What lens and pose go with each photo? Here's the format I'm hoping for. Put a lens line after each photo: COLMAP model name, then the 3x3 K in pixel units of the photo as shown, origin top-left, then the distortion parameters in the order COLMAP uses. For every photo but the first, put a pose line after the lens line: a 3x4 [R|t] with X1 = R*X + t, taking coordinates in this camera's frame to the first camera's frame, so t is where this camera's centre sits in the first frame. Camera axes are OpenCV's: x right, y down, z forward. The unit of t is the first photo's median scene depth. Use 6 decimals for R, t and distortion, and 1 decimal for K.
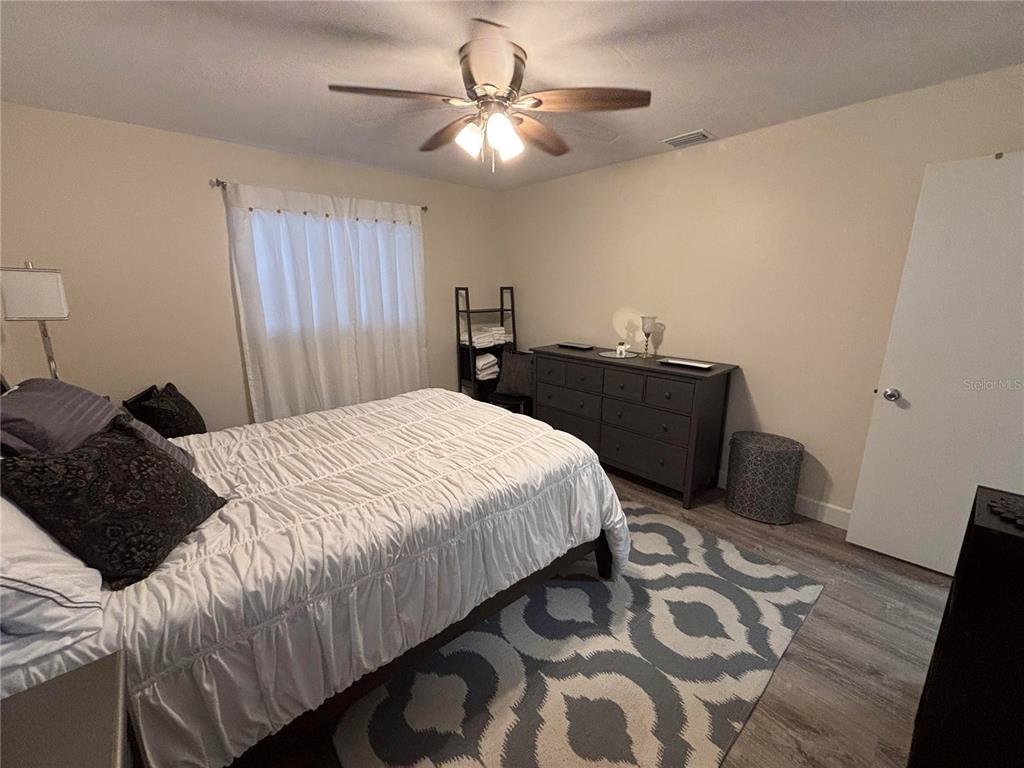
lens RADIAL K [[412.6, 0, 506.5], [0, 412.6, 384.6], [0, 0, 1]] dist [0.003300, -0.000002]
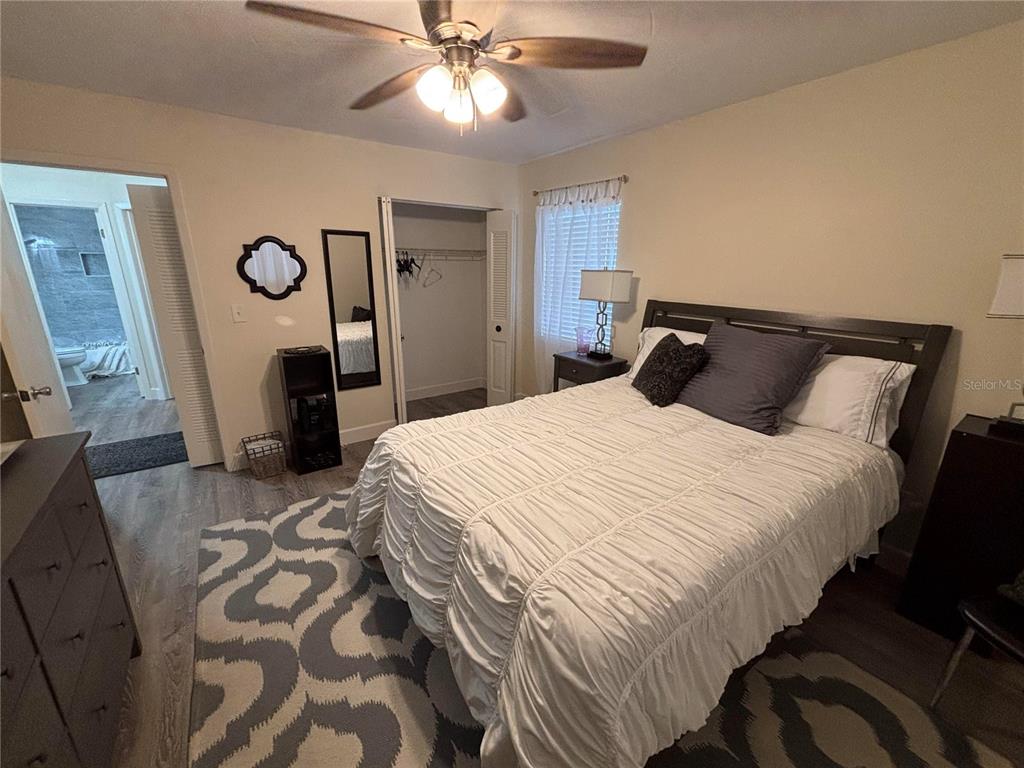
lens RADIAL K [[412.6, 0, 510.2], [0, 412.6, 383.7], [0, 0, 1]] dist [0.003300, -0.000002]
pose [[-0.995213, -0.024600, 0.094584, -0.221021], [0.025680, 0.867968, 0.495955, -0.485837], [-0.094296, 0.496010, -0.863181, 1.943875]]
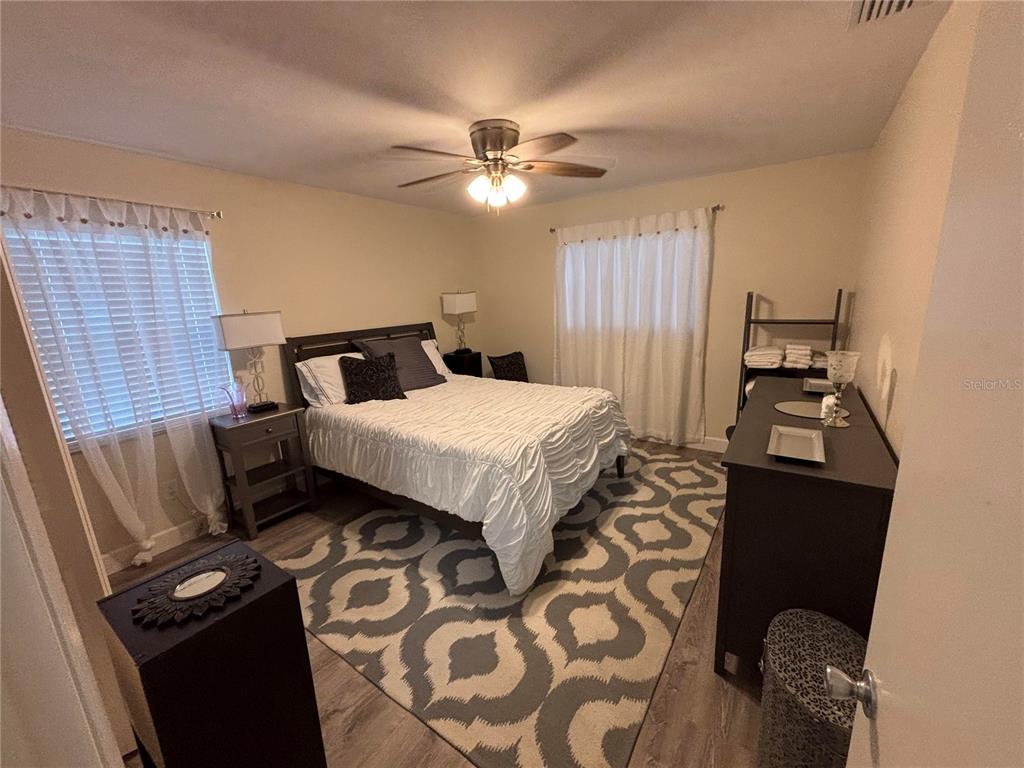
lens RADIAL K [[412.6, 0, 510.7], [0, 412.6, 379.4], [0, 0, 1]] dist [0.003300, -0.000002]
pose [[0.247927, 0.195991, -0.948746, 1.292574], [-0.191050, 0.969981, 0.150453, -0.218474], [0.949754, 0.143956, 0.277929, 0.742189]]
